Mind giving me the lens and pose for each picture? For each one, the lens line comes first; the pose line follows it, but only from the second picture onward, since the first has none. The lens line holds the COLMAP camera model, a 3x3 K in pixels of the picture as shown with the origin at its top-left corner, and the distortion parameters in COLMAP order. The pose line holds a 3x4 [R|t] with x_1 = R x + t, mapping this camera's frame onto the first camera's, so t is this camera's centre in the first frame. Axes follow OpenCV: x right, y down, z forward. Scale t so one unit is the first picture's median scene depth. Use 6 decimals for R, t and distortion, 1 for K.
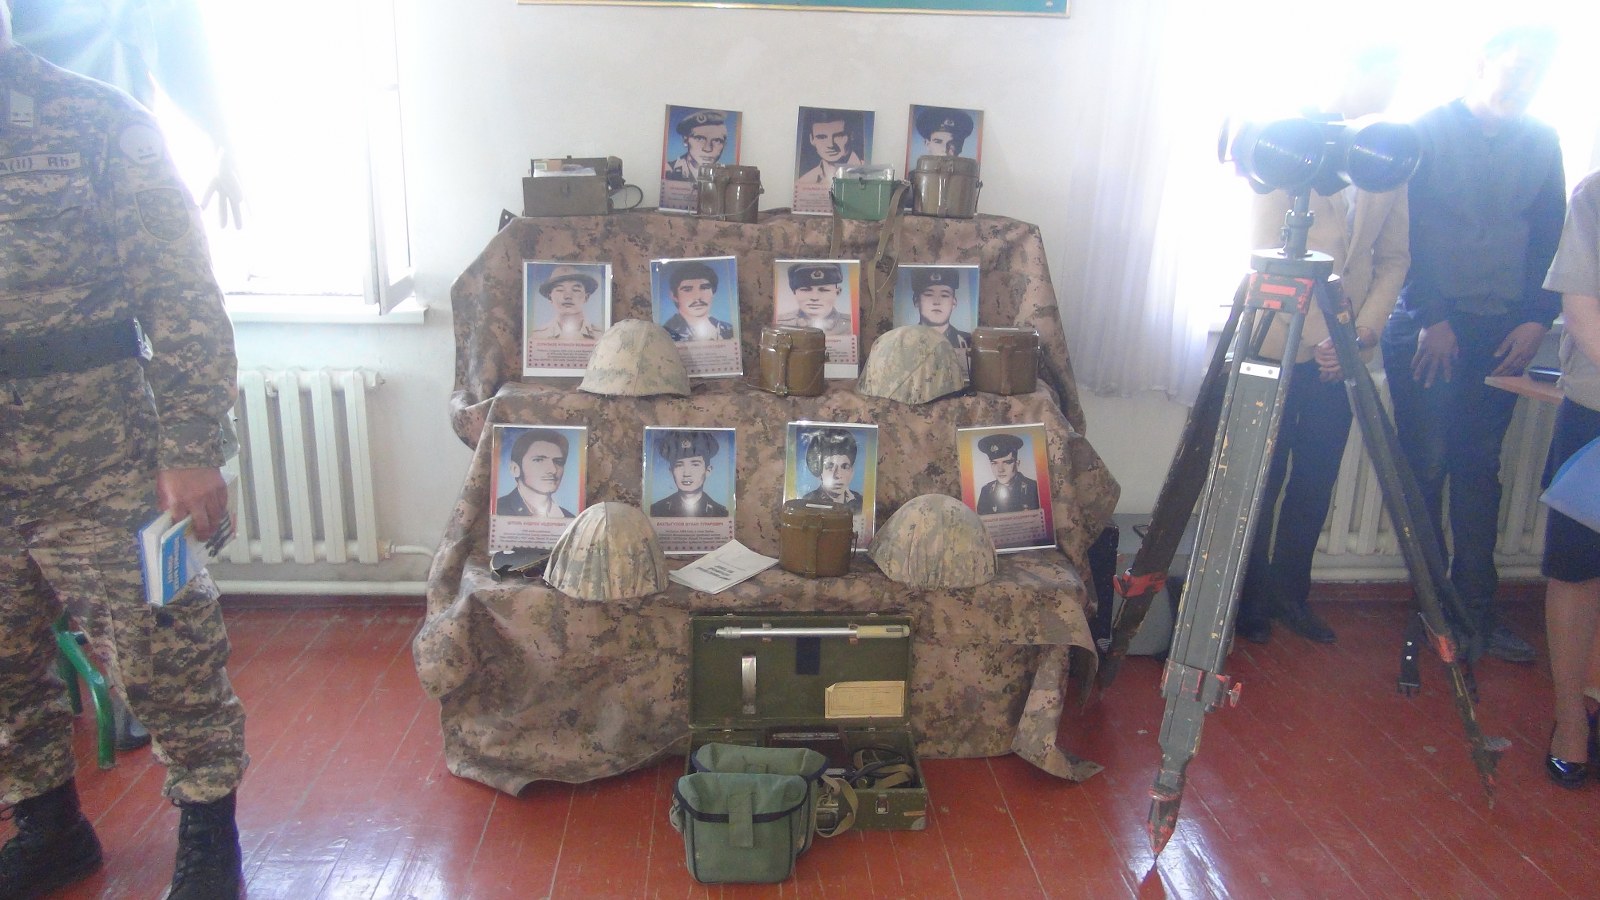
lens RADIAL K [[1179.9, 0, 800.0], [0, 1179.9, 450.0], [0, 0, 1]] dist [-0.001587, 0.004789]
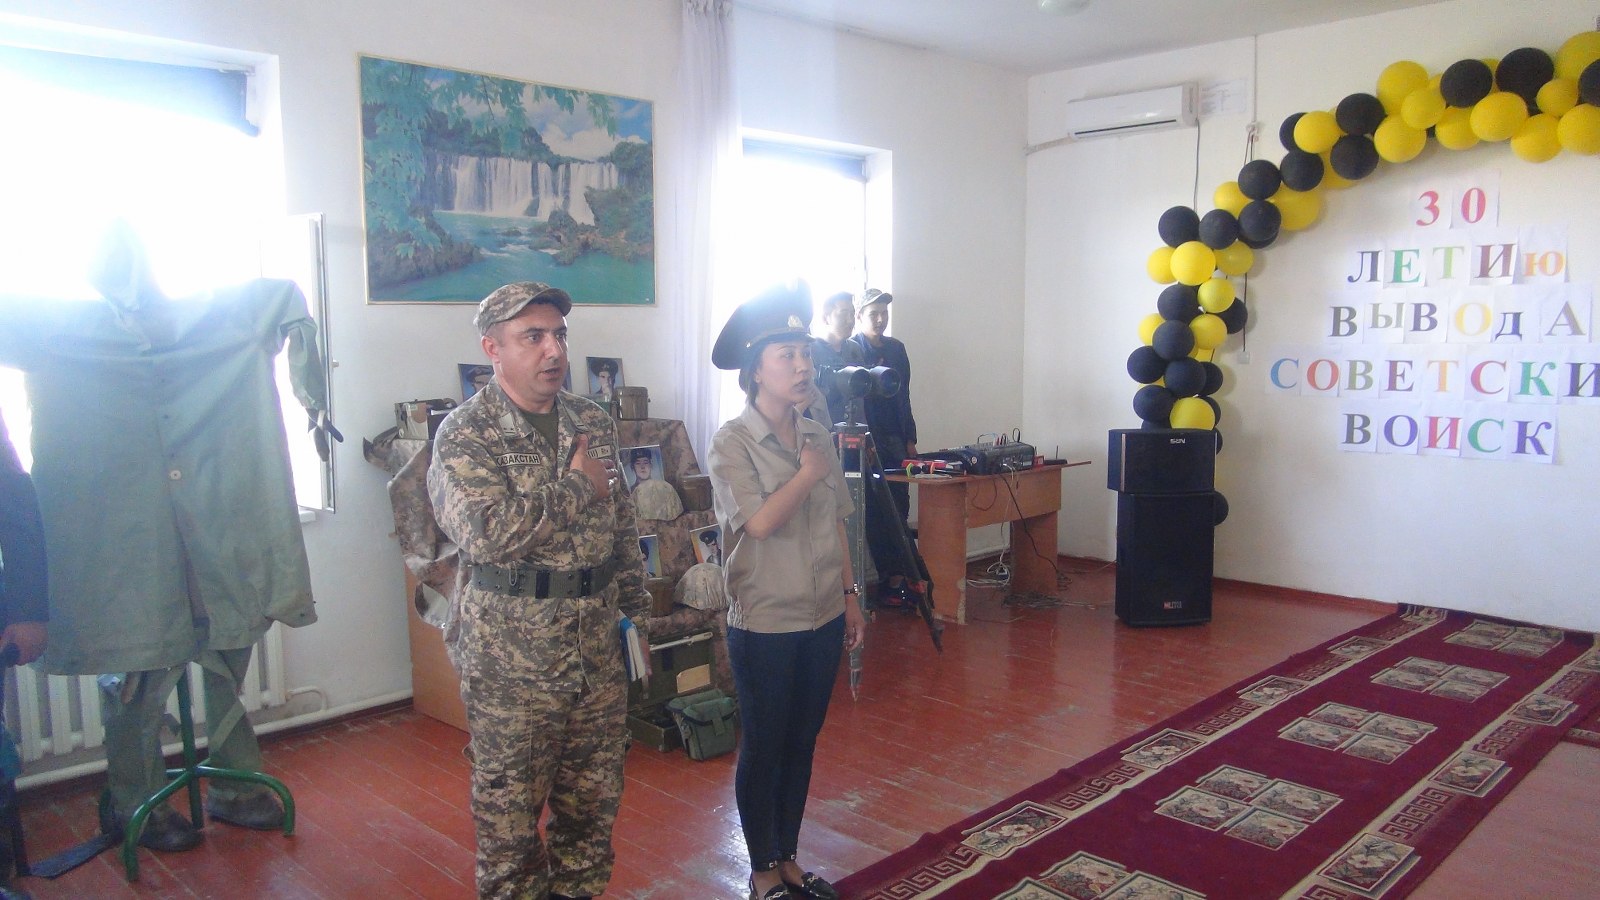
lens RADIAL K [[1179.3, 0, 800.0], [0, 1179.3, 450.0], [0, 0, 1]] dist [0.004877, 0.002139]
pose [[0.749009, -0.090305, 0.656377, -0.944184], [0.189546, 0.978469, -0.081677, 0.041853], [-0.634868, 0.185590, 0.749999, -0.524124]]
